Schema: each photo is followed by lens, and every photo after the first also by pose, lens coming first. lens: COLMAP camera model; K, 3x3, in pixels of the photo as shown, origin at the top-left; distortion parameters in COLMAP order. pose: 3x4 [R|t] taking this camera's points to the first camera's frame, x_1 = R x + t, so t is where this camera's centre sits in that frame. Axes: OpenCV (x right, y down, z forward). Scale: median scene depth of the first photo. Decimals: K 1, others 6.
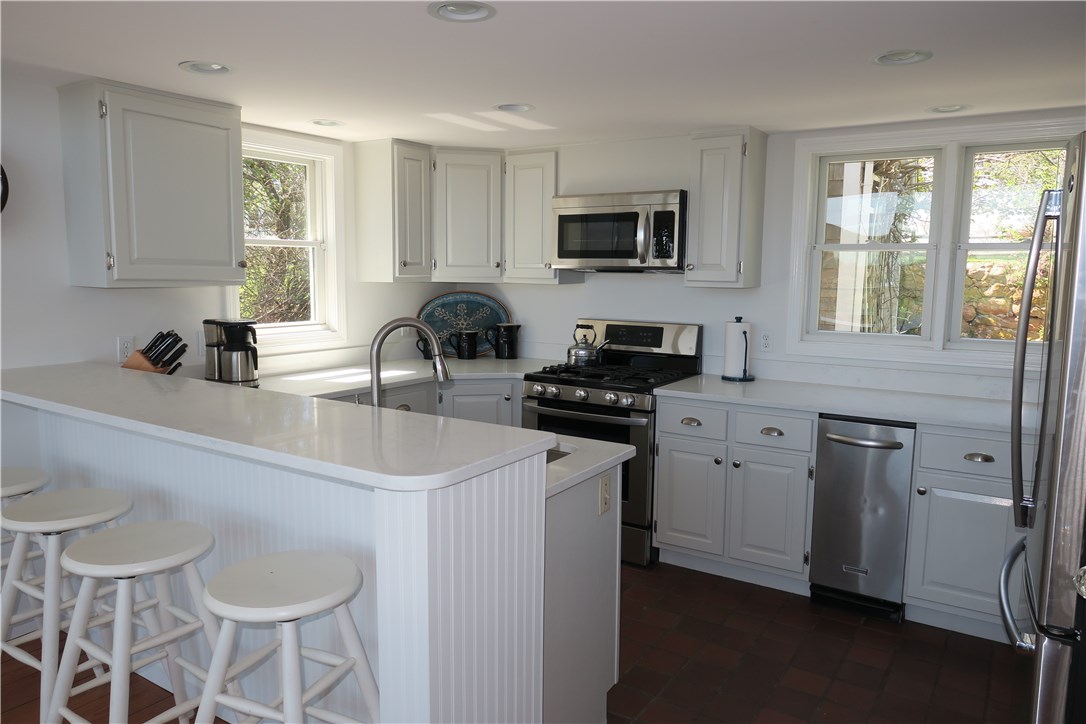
lens RADIAL K [[752.7, 0, 541.8], [0, 752.7, 364.1], [0, 0, 1]] dist [-0.004790, -0.001025]
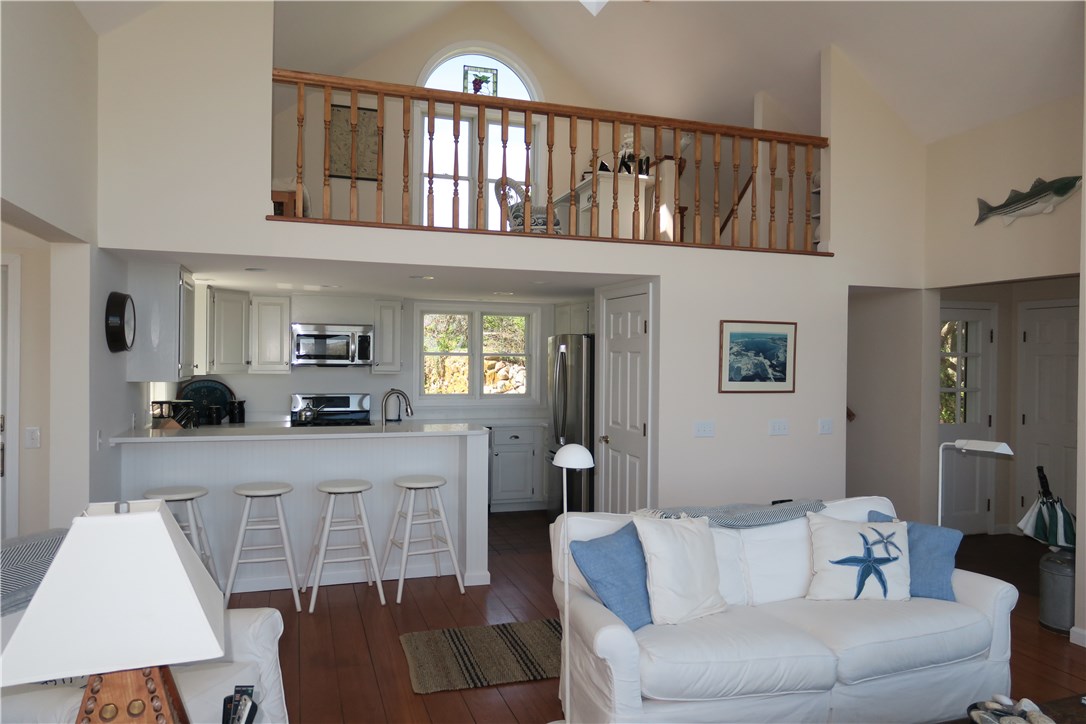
lens RADIAL K [[752.7, 0, 544.5], [0, 752.7, 363.0], [0, 0, 1]] dist [-0.004790, -0.001025]
pose [[0.615427, -0.006158, 0.788170, -0.987960], [0.094335, 0.993357, -0.065899, 0.035578], [-0.782528, 0.114908, 0.611920, -0.496940]]
